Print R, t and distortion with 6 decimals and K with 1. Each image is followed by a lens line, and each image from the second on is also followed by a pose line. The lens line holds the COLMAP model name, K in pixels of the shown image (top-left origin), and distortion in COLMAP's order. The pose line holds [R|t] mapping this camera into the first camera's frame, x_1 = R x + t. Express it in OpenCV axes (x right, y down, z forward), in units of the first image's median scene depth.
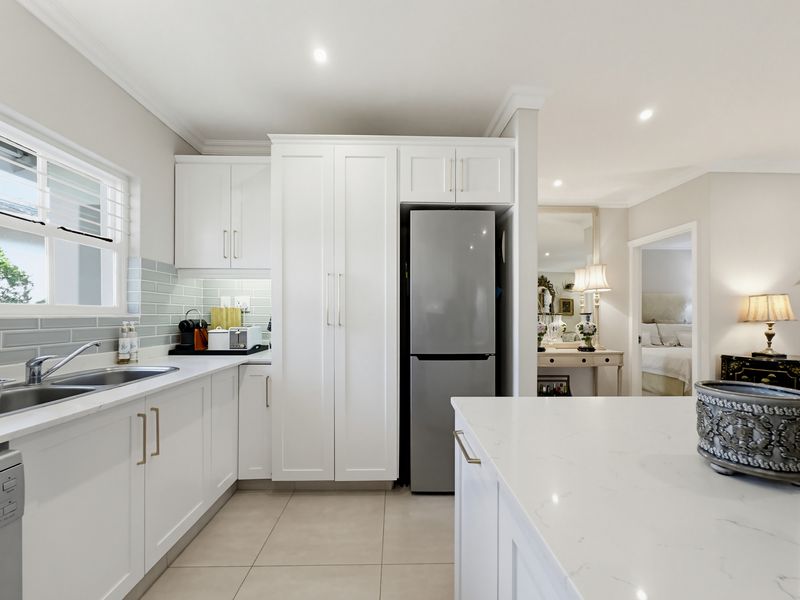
lens RADIAL K [[324.4, 0, 402.5], [0, 324.4, 313.2], [0, 0, 1]] dist [-0.000225, -0.000004]
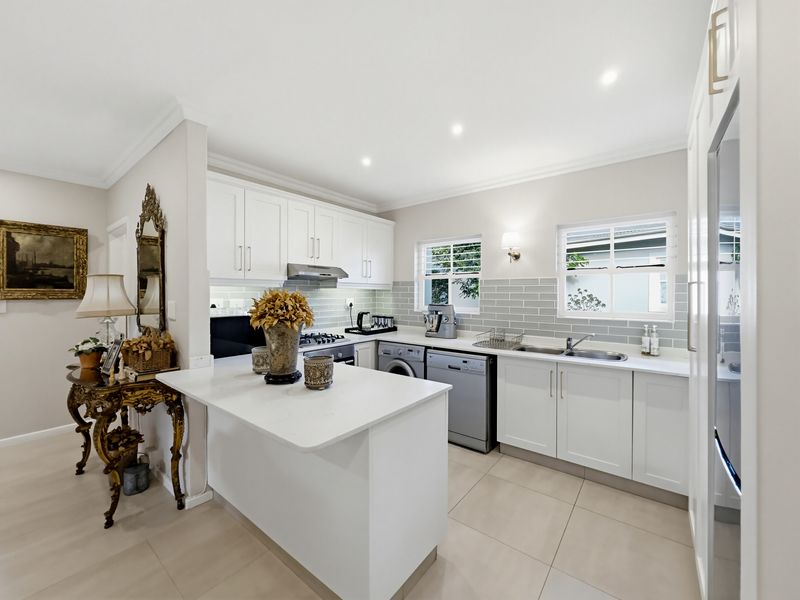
lens RADIAL K [[321.7, 0, 396.8], [0, 321.7, 295.7], [0, 0, 1]] dist [-0.001518, 0.000010]
pose [[-0.641205, -0.000244, -0.767370, 0.859714], [0.000904, 0.999999, -0.001074, -0.096527], [0.767369, -0.001382, -0.641204, 1.040894]]
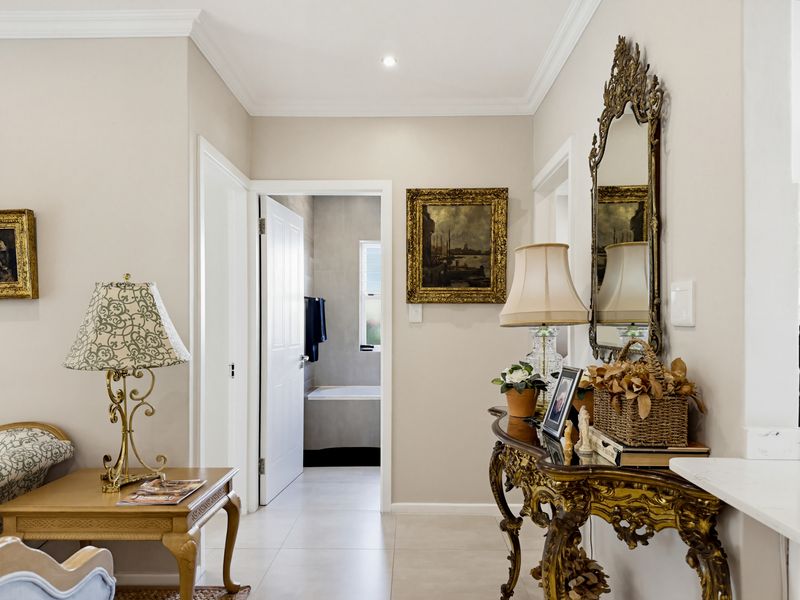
lens RADIAL K [[555.5, 0, 423.2], [0, 555.5, 319.9], [0, 0, 1]] dist [0.062770, -0.121089]
pose [[-0.999982, -0.005549, 0.002285, 0.870172], [-0.005565, 0.999960, -0.006950, -0.011027], [-0.002247, -0.006962, -0.999973, 0.480176]]
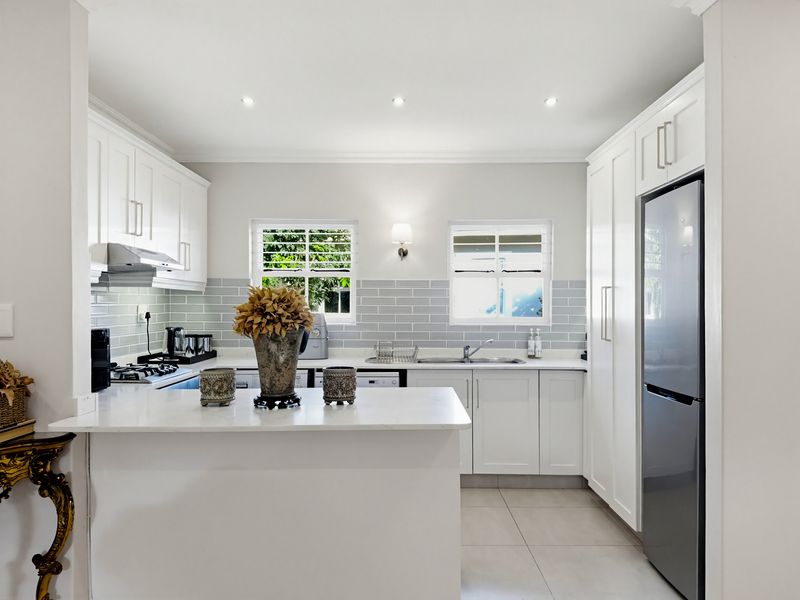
lens RADIAL K [[582.8, 0, 400.0], [0, 582.8, 300.0], [0, 0, 1]] dist [0.101259, -0.144389]
pose [[-0.024691, -0.013095, -0.999609, 1.684772], [0.003111, 0.999908, -0.013176, -0.066615], [0.999690, -0.003435, -0.024648, 0.478329]]
